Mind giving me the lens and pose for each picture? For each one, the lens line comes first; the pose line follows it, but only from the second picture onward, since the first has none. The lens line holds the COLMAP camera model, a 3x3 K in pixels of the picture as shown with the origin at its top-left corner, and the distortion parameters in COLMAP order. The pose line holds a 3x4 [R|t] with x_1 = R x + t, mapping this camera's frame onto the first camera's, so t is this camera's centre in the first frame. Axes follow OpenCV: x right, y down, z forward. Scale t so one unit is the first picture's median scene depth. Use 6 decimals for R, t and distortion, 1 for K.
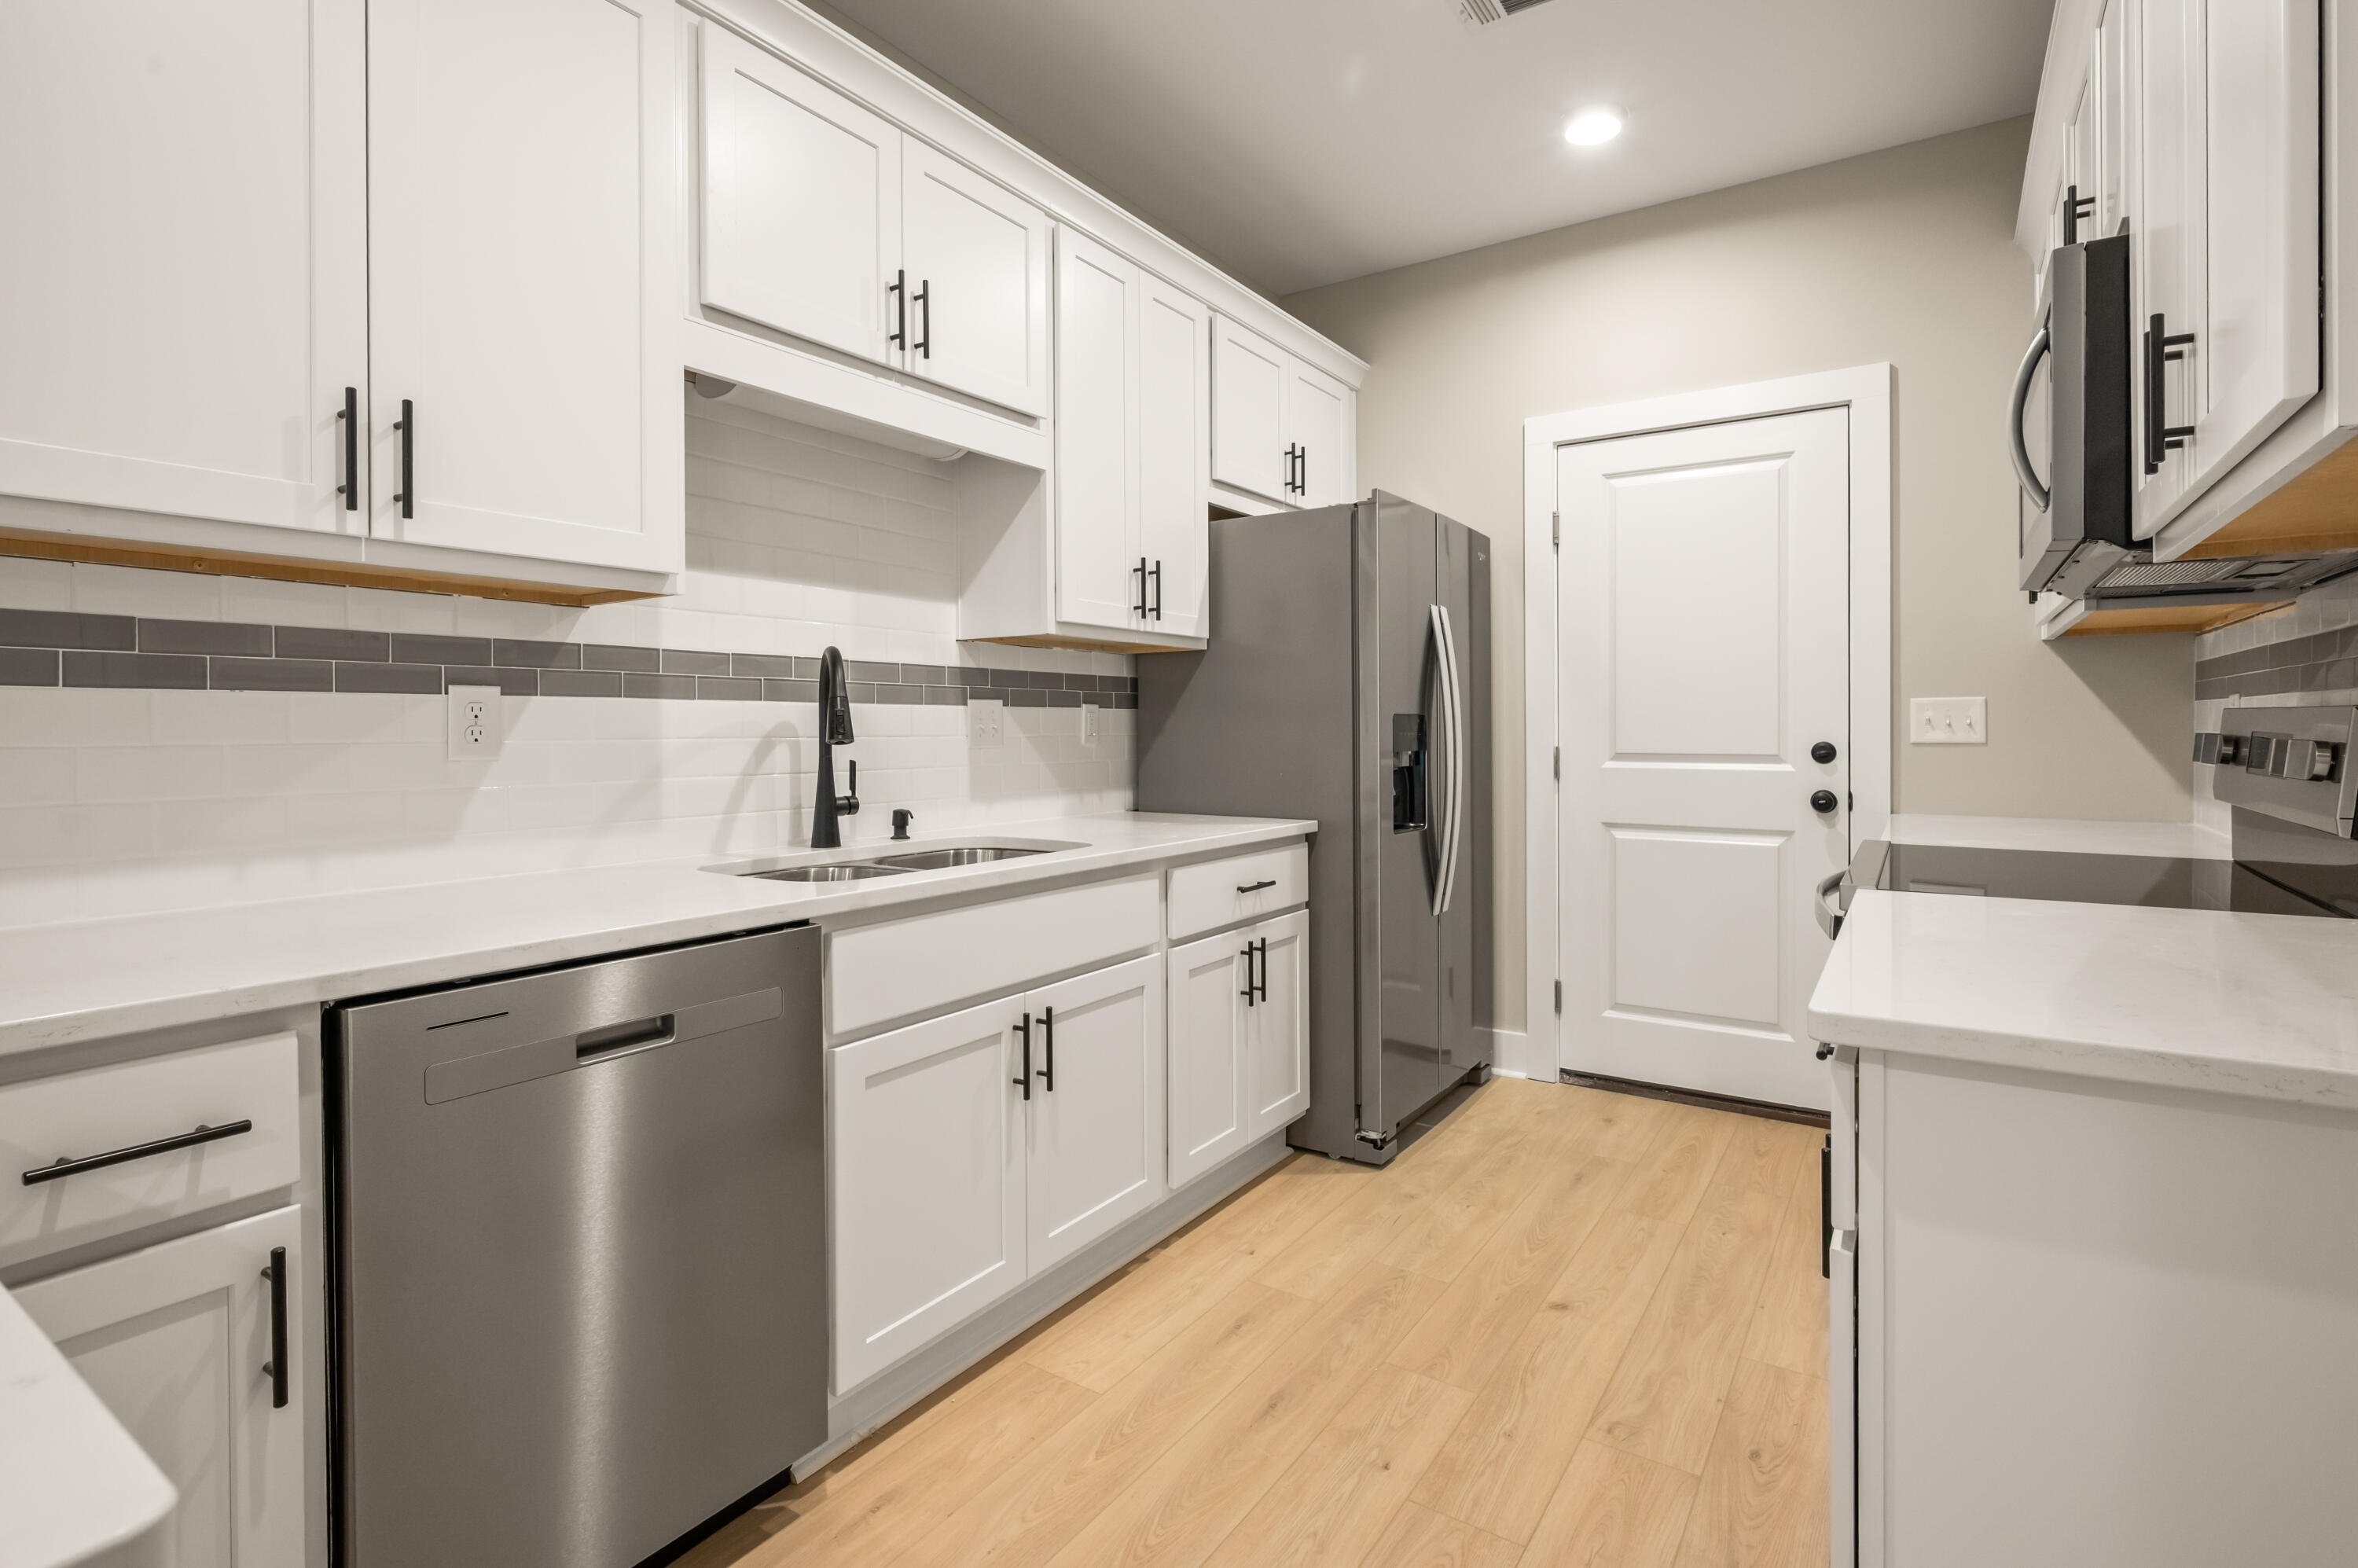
lens RADIAL K [[1117.7, 0, 1168.2], [0, 1117.7, 729.3], [0, 0, 1]] dist [0.000084, -0.000618]
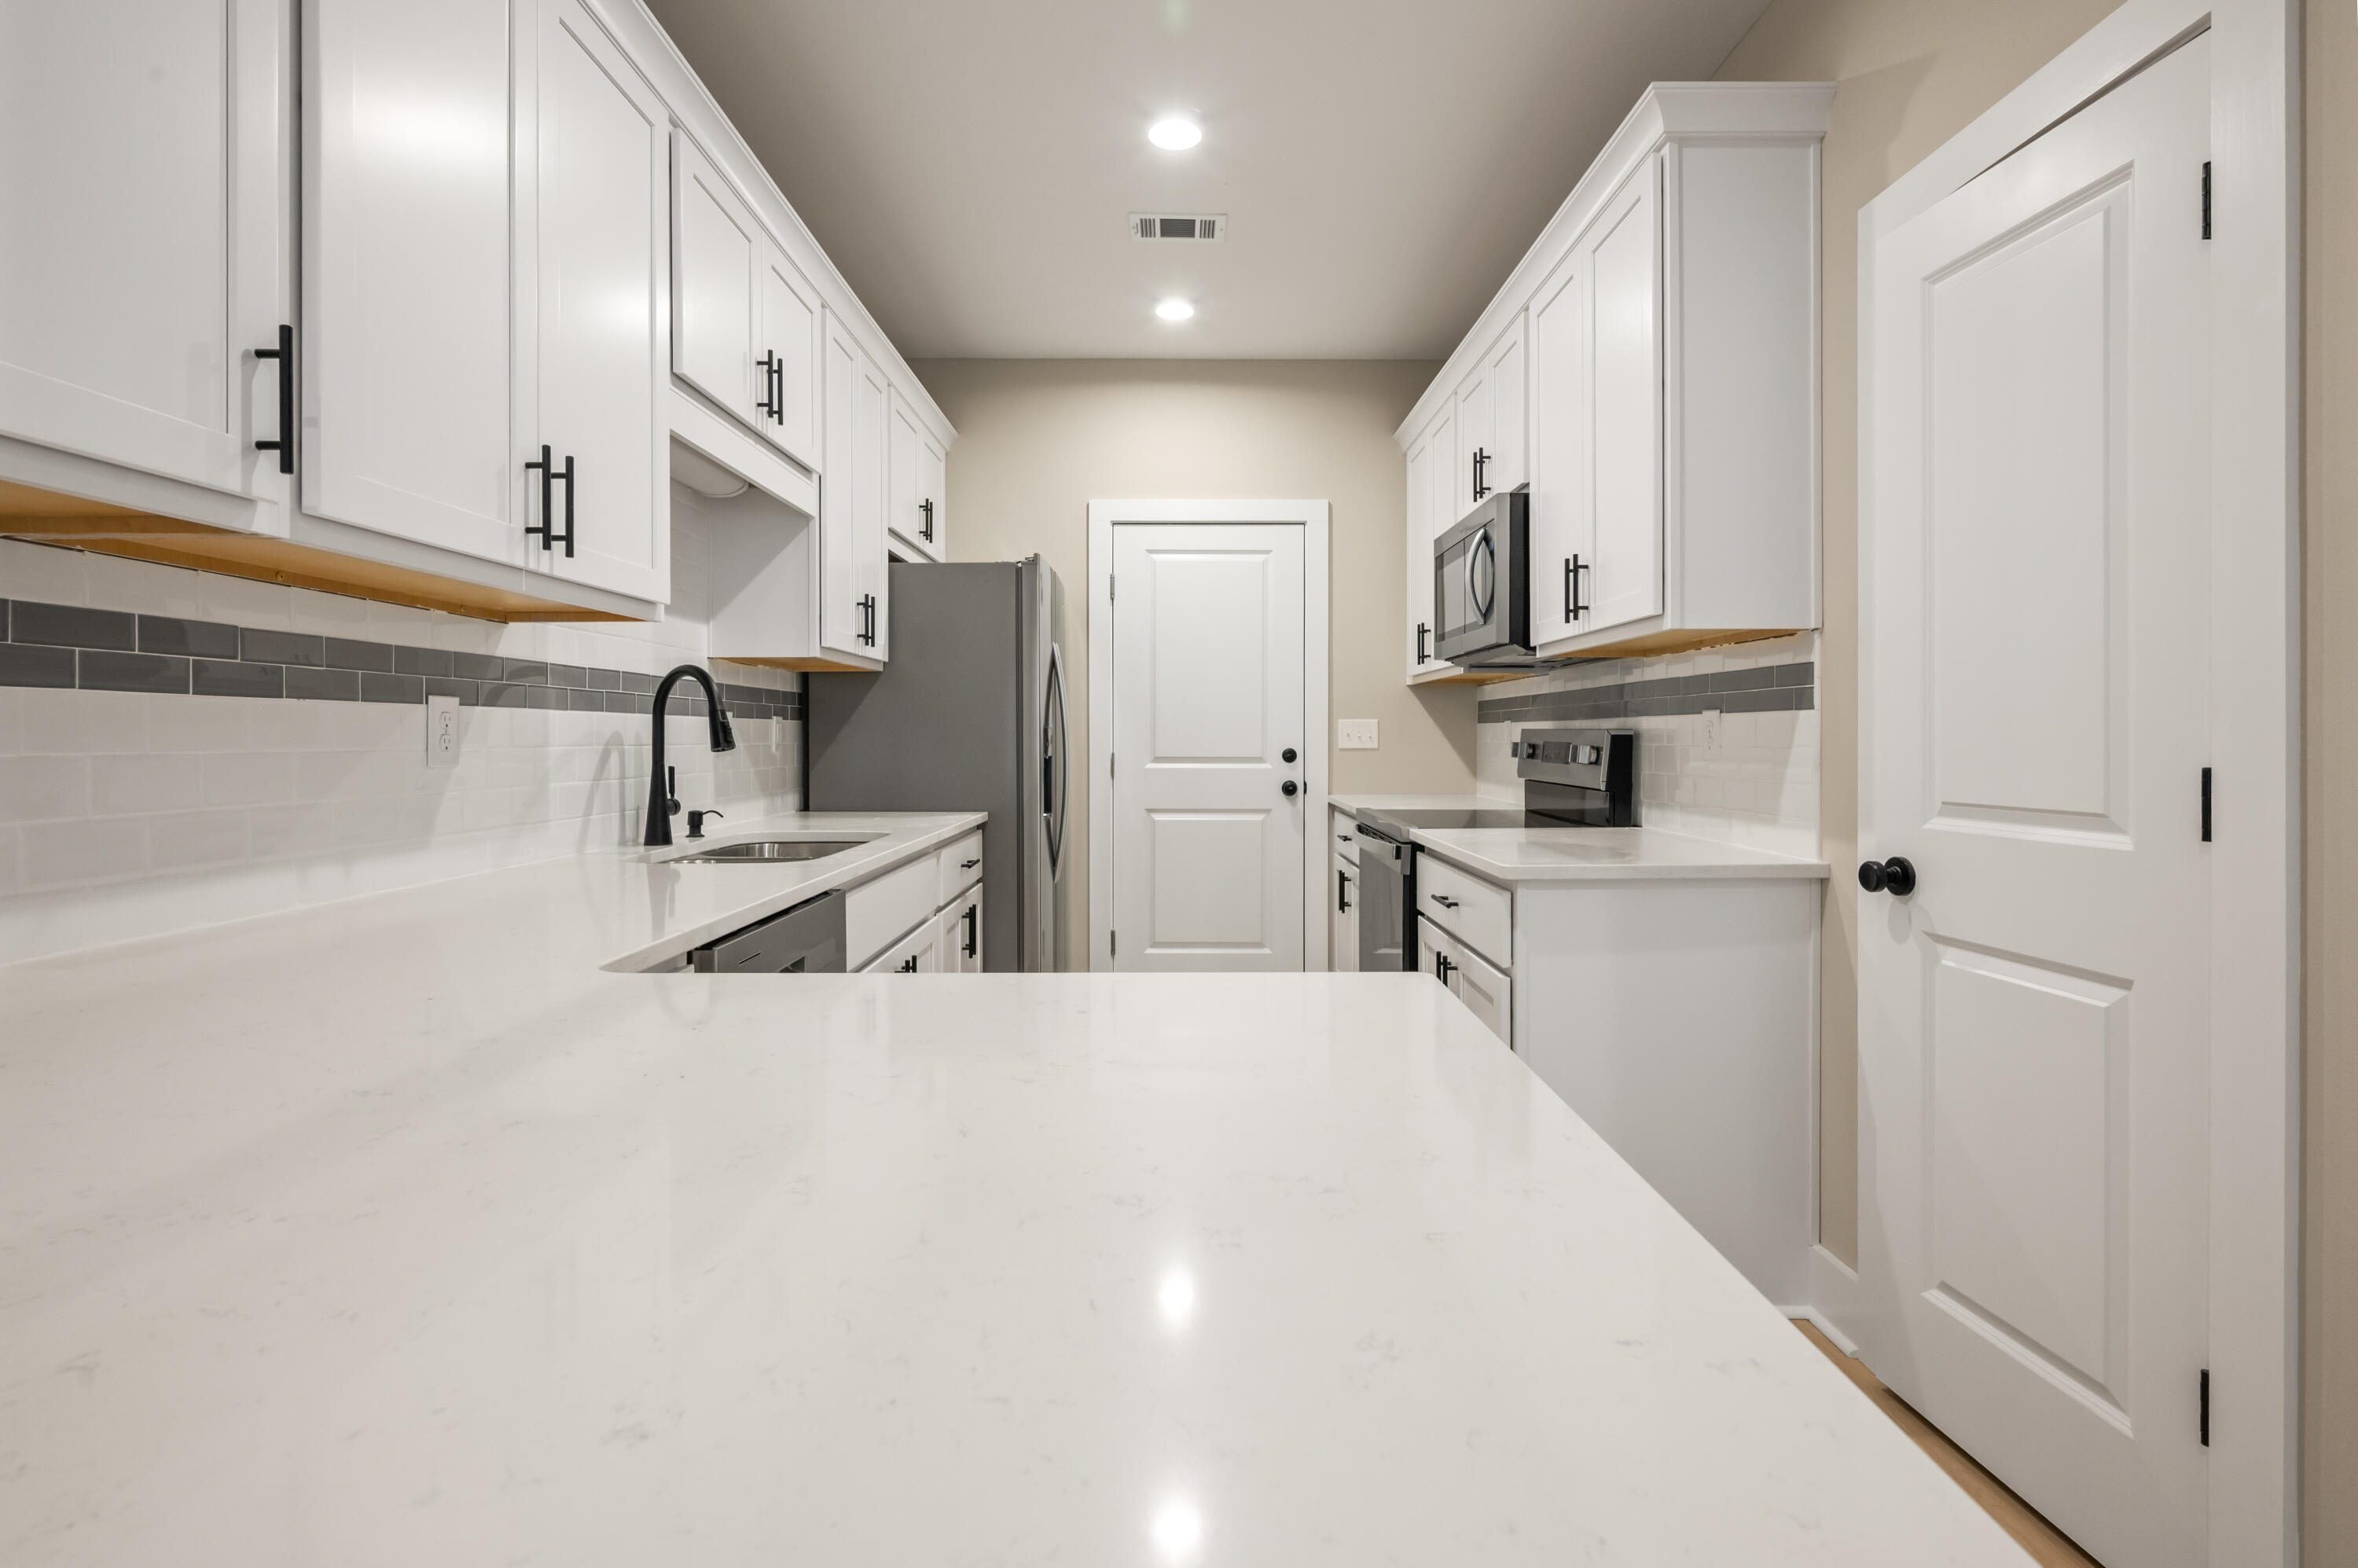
lens RADIAL K [[1117.7, 0, 1165.5], [0, 1117.7, 743.4], [0, 0, 1]] dist [0.000084, -0.000618]
pose [[0.833693, -0.000018, 0.552228, -0.399353], [-0.001987, 0.999993, 0.003032, 0.000717], [-0.552225, -0.003626, 0.833687, -0.159109]]
